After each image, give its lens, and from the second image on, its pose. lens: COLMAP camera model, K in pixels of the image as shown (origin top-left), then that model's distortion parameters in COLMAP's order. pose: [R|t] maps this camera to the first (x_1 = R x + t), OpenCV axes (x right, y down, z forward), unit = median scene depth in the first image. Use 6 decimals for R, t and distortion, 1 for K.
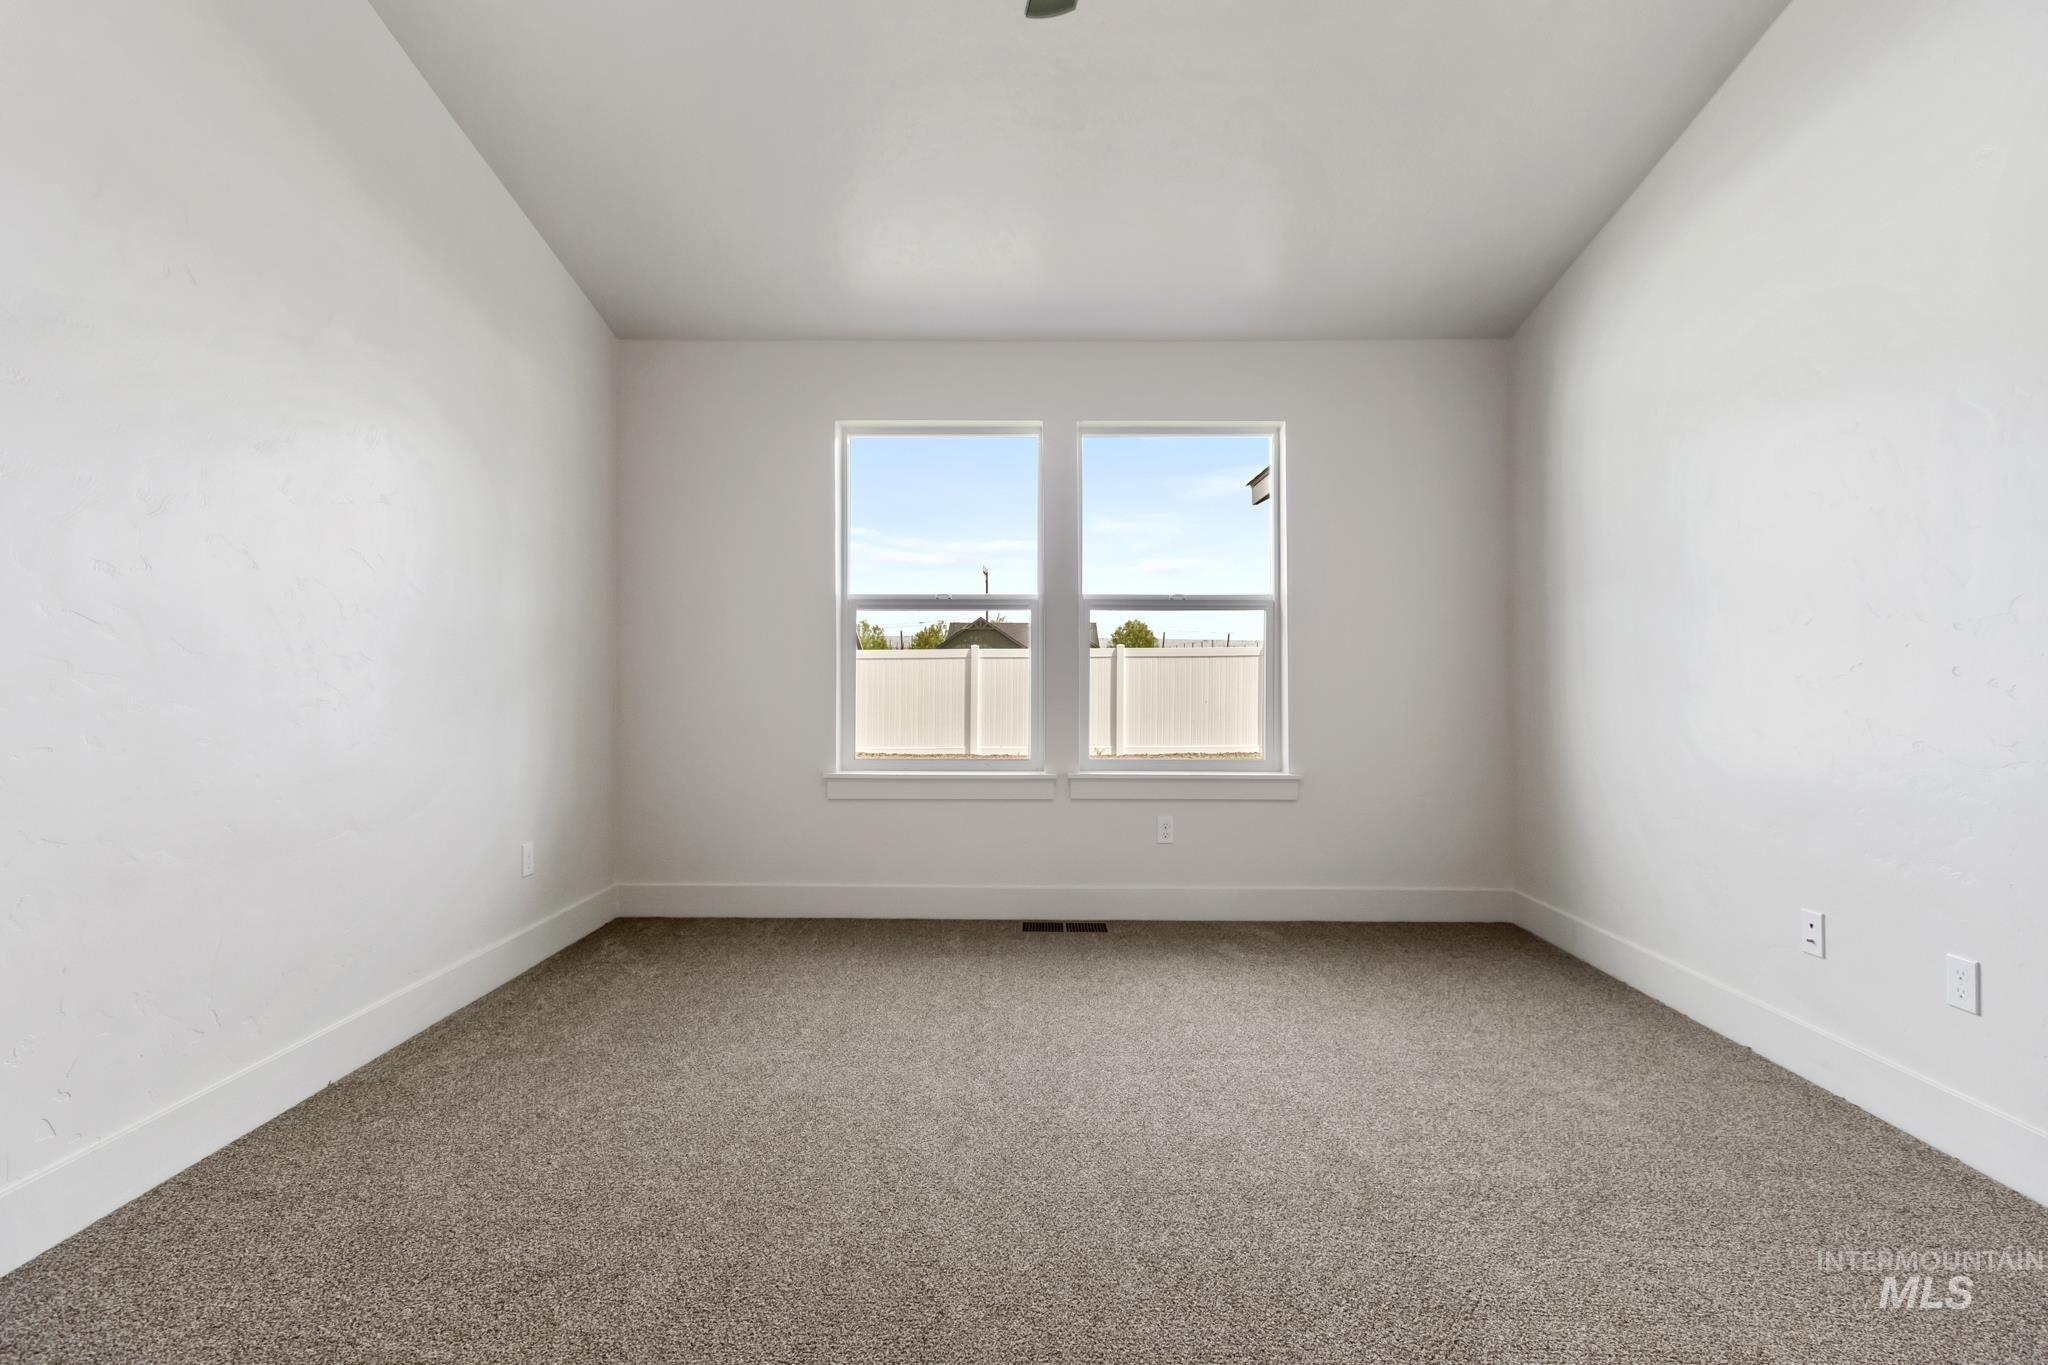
lens RADIAL K [[959.4, 0, 1017.1], [0, 959.4, 661.1], [0, 0, 1]] dist [-0.000802, 0.001474]
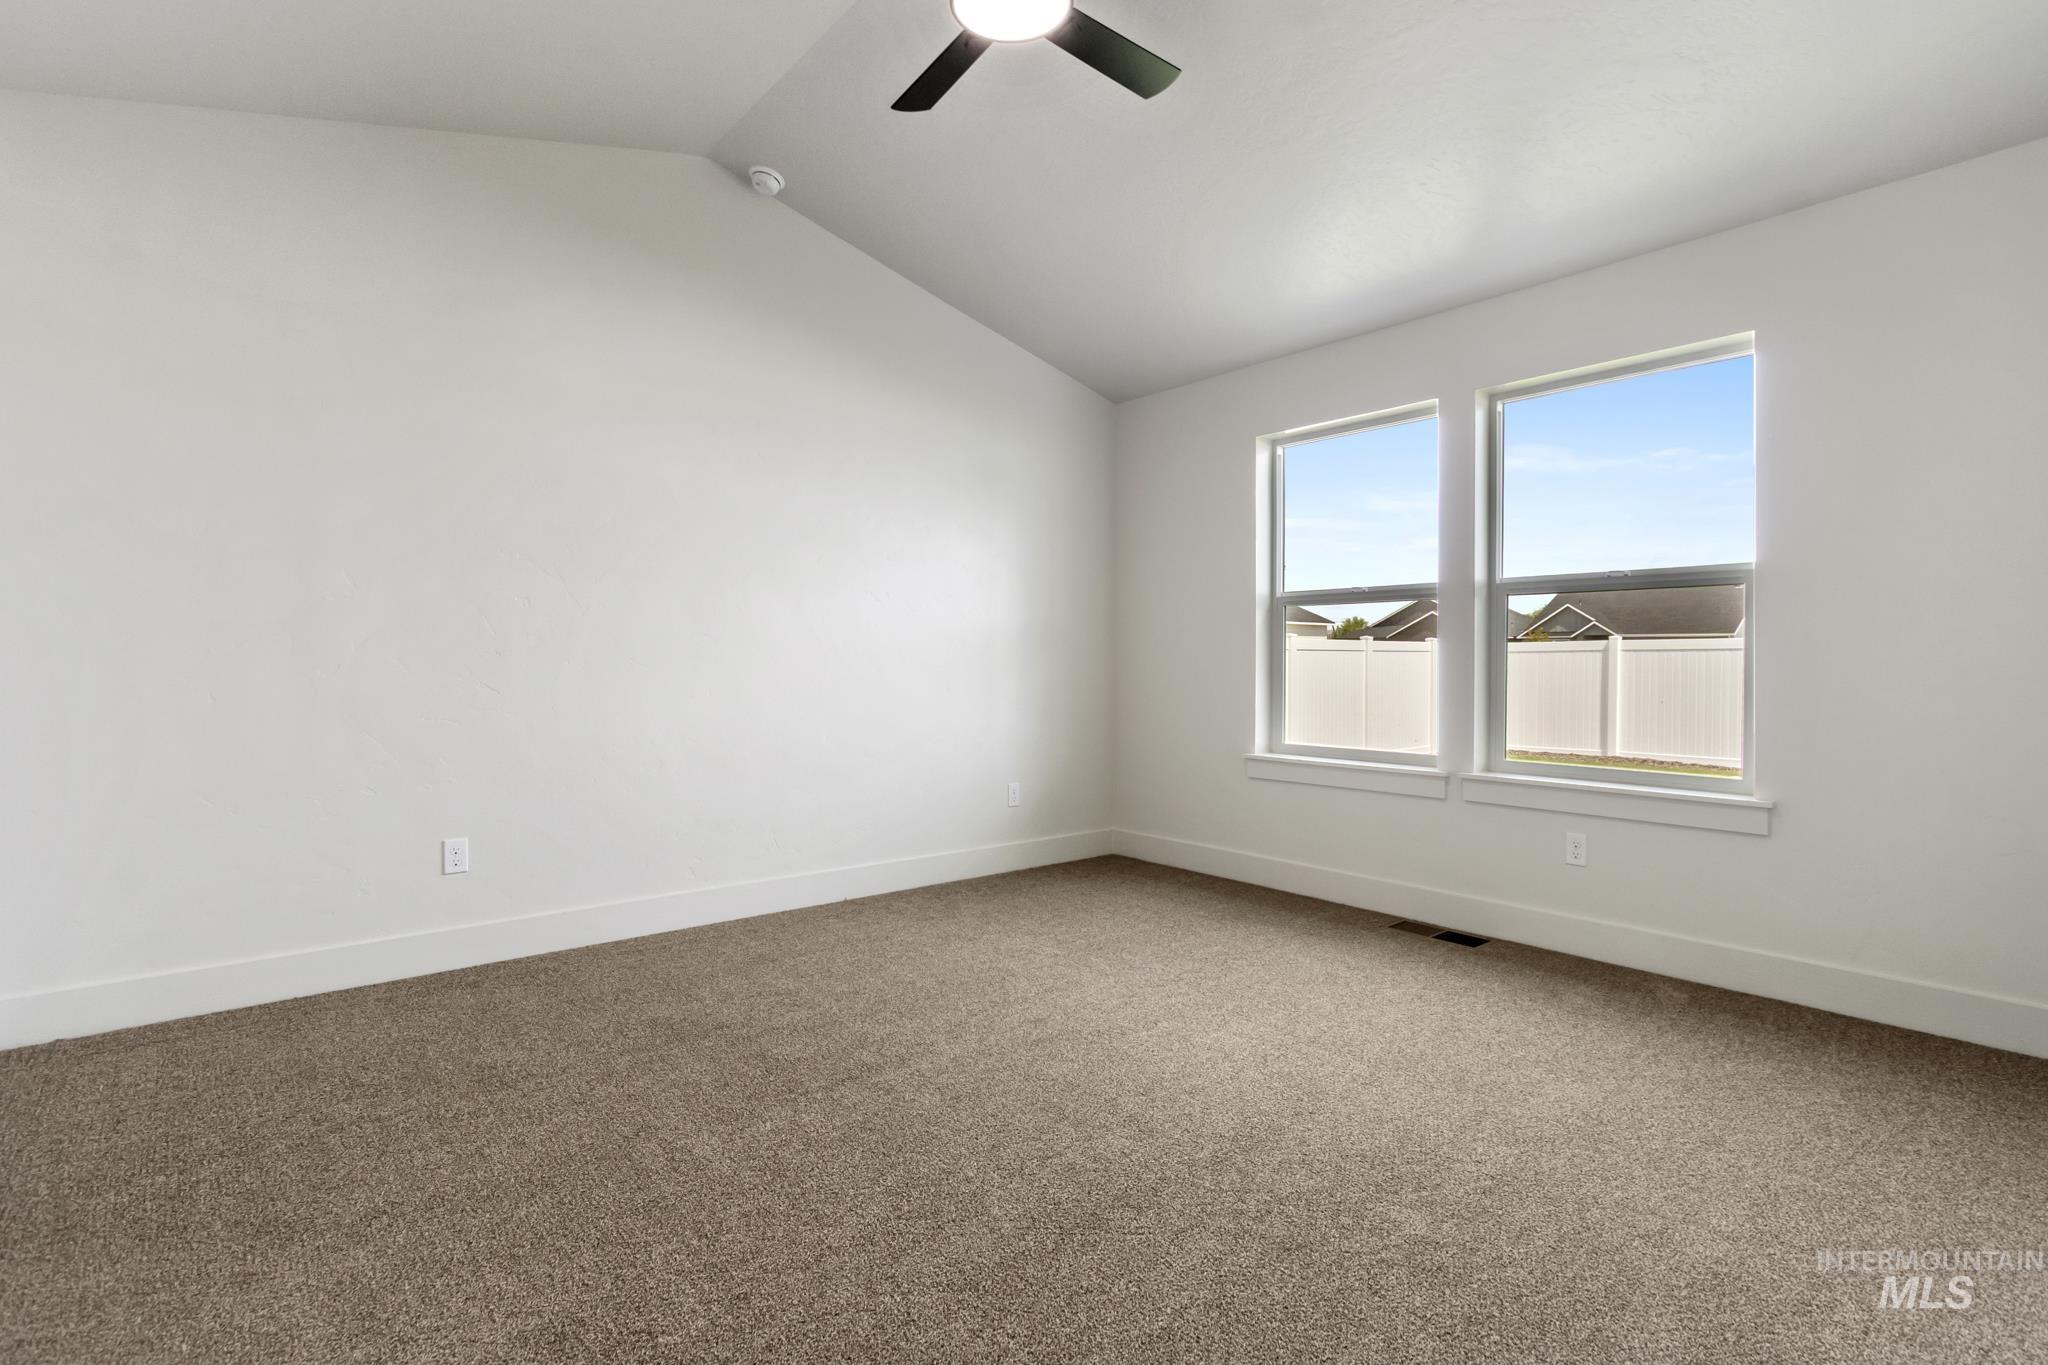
lens RADIAL K [[959.4, 0, 1029.6], [0, 959.4, 665.5], [0, 0, 1]] dist [-0.000802, 0.001474]
pose [[0.656166, 0.005339, -0.754598, 0.479312], [0.001830, 0.999961, 0.008666, 0.003320], [0.754615, -0.007067, 0.656130, 0.073855]]
